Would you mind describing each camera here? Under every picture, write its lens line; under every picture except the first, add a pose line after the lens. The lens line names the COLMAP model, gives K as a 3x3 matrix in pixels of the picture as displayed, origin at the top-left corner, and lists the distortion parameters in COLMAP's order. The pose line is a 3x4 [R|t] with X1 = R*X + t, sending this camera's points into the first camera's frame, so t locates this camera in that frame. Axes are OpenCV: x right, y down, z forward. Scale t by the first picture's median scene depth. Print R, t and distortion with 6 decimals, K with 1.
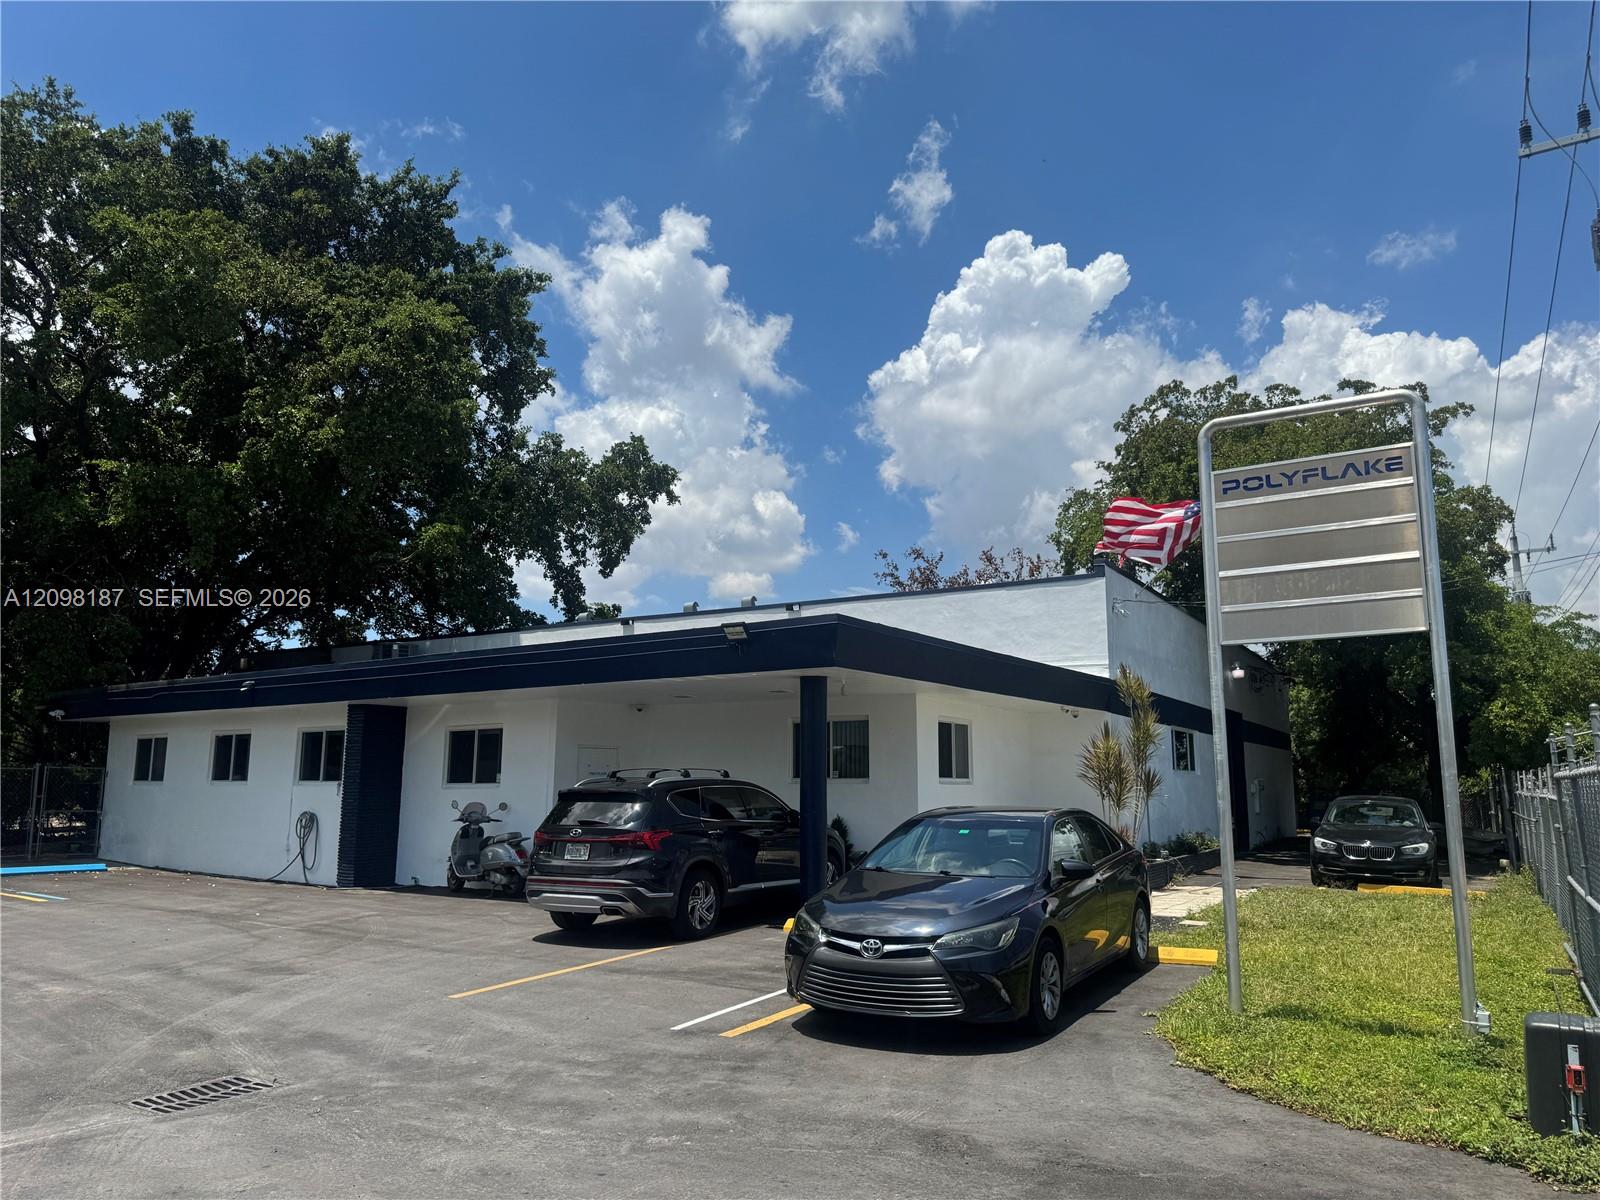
lens RADIAL K [[1135.8, 0, 800.0], [0, 1135.8, 600.0], [0, 0, 1]] dist [0.003105, -0.002023]
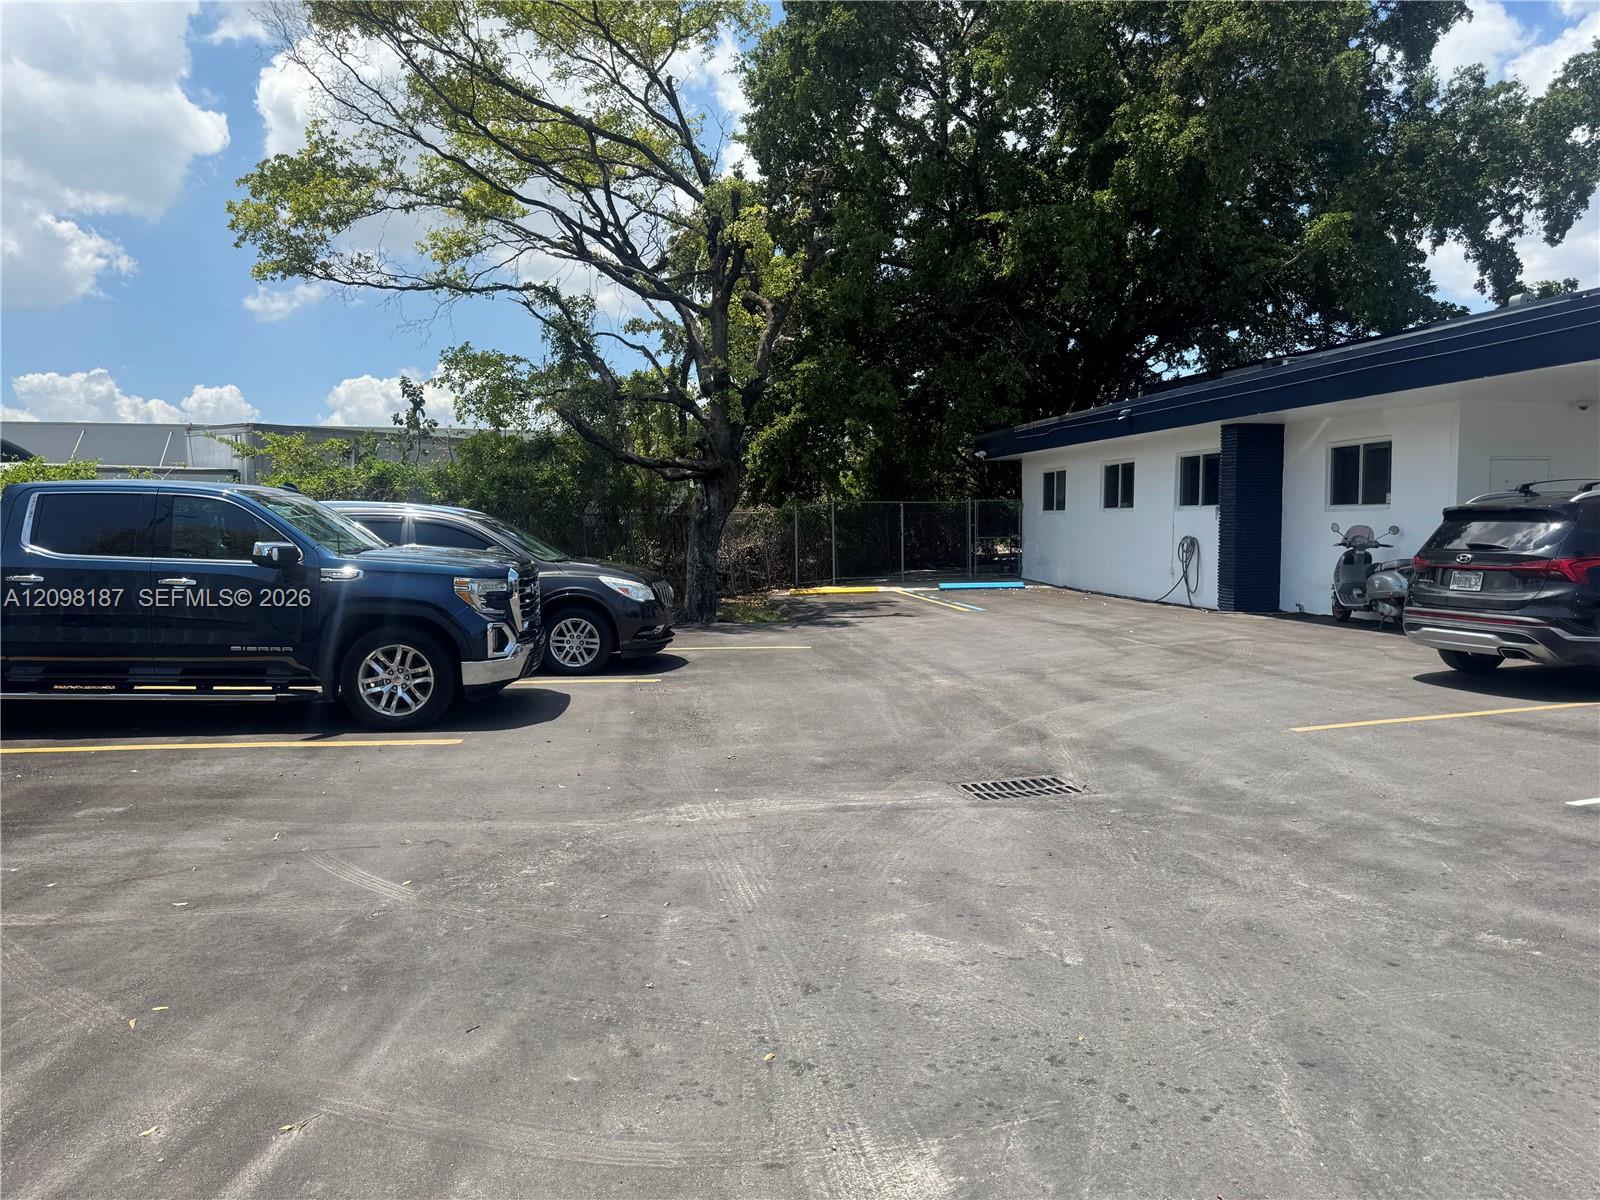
lens RADIAL K [[1093.2, 0, 798.4], [0, 1093.2, 644.9], [0, 0, 1]] dist [-0.002092, -0.028845]
pose [[0.697587, 0.068528, -0.713215, 0.028522], [0.128898, 0.967173, 0.219003, 0.027486], [0.704810, -0.244705, 0.665854, 0.106350]]
